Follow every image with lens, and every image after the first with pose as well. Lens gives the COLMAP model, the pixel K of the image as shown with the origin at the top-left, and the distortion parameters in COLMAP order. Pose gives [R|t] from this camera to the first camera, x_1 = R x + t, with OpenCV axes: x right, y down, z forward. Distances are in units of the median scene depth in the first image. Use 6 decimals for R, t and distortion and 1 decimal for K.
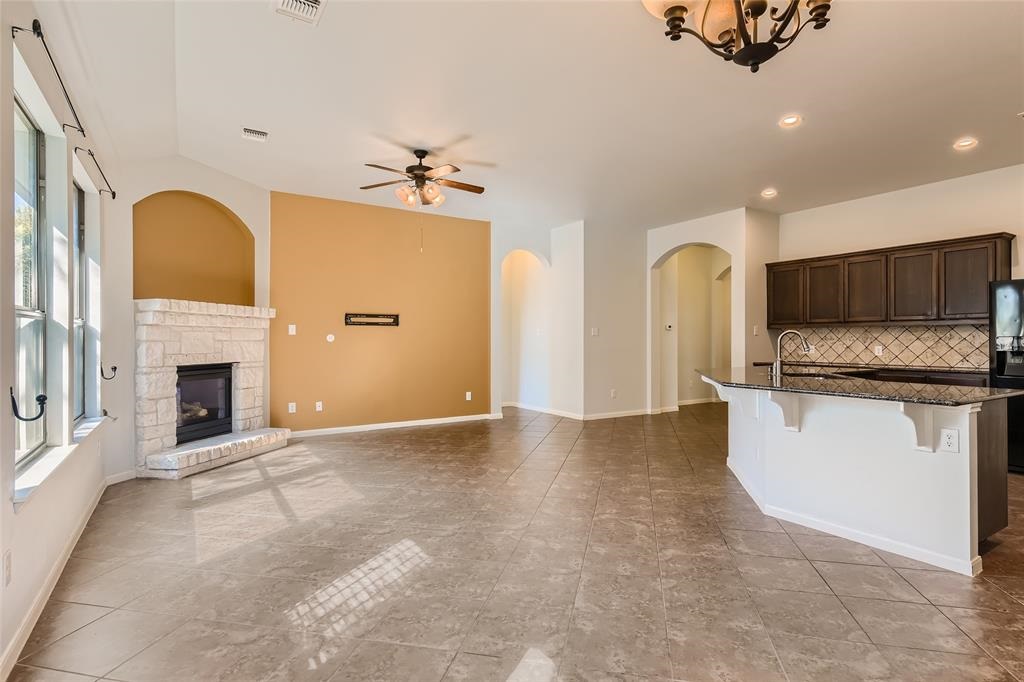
lens RADIAL K [[524.8, 0, 512.0], [0, 524.8, 341.0], [0, 0, 1]] dist [0.027269, -0.000087]
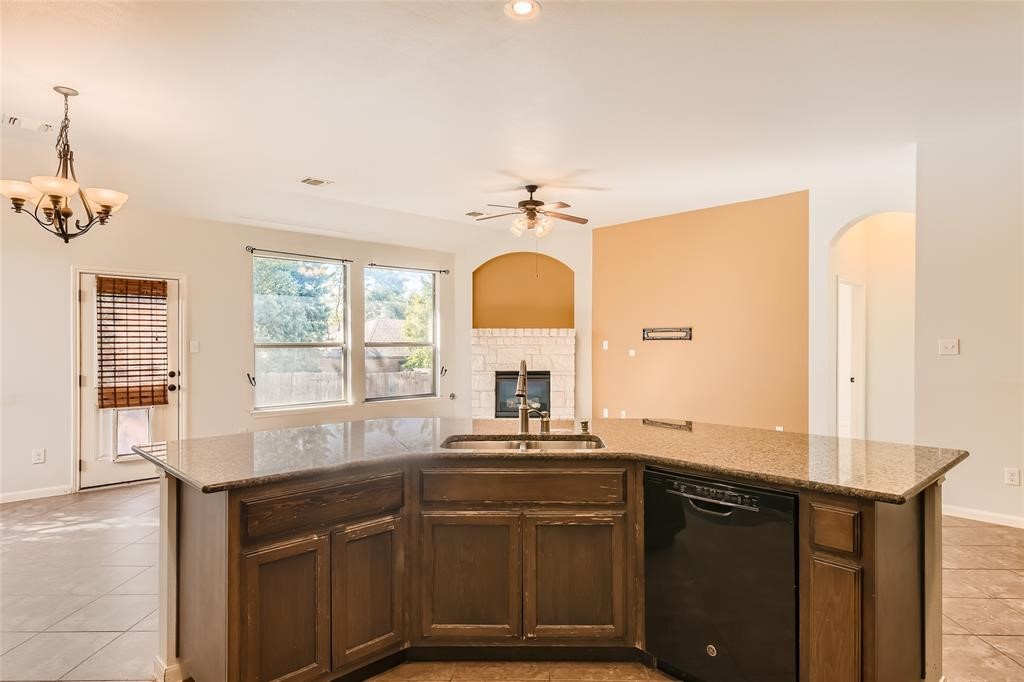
lens RADIAL K [[555.2, 0, 524.8], [0, 555.2, 344.5], [0, 0, 1]] dist [-0.002380, -0.001027]
pose [[0.186402, 0.003208, -0.982468, 0.833260], [-0.000213, 0.999995, 0.003225, -0.030242], [0.982474, -0.000391, 0.186401, 0.677432]]
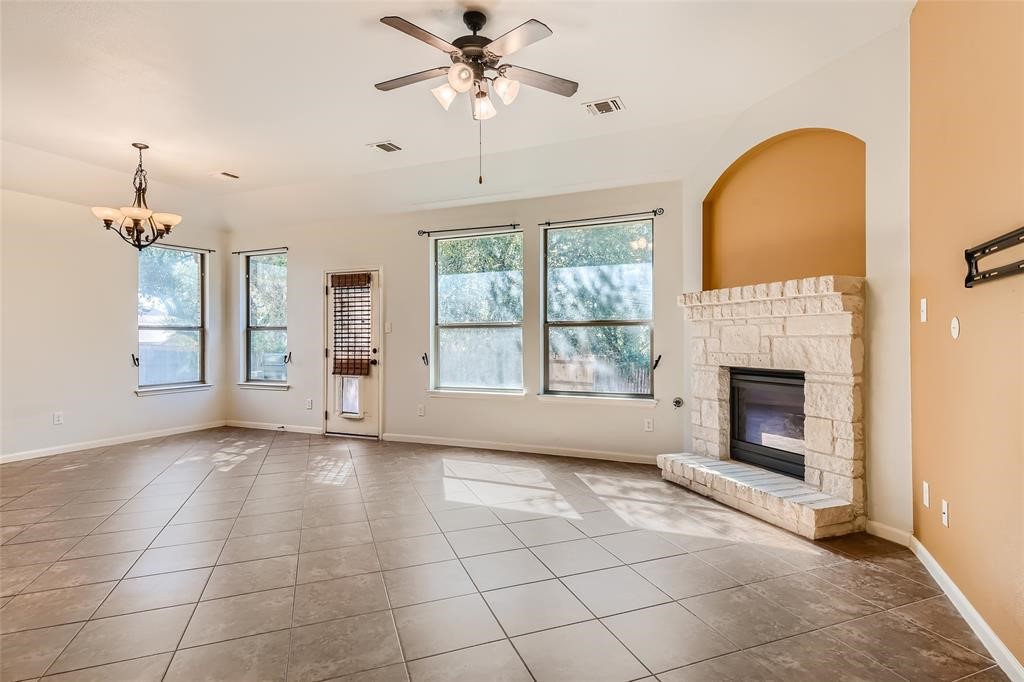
lens RADIAL K [[524.8, 0, 512.0], [0, 524.8, 341.0], [0, 0, 1]] dist [0.027269, -0.000087]
pose [[-0.838137, 0.005764, -0.545430, 0.109594], [0.003230, 0.999979, 0.005604, 0.000036], [0.545451, 0.002935, -0.838138, 1.328768]]
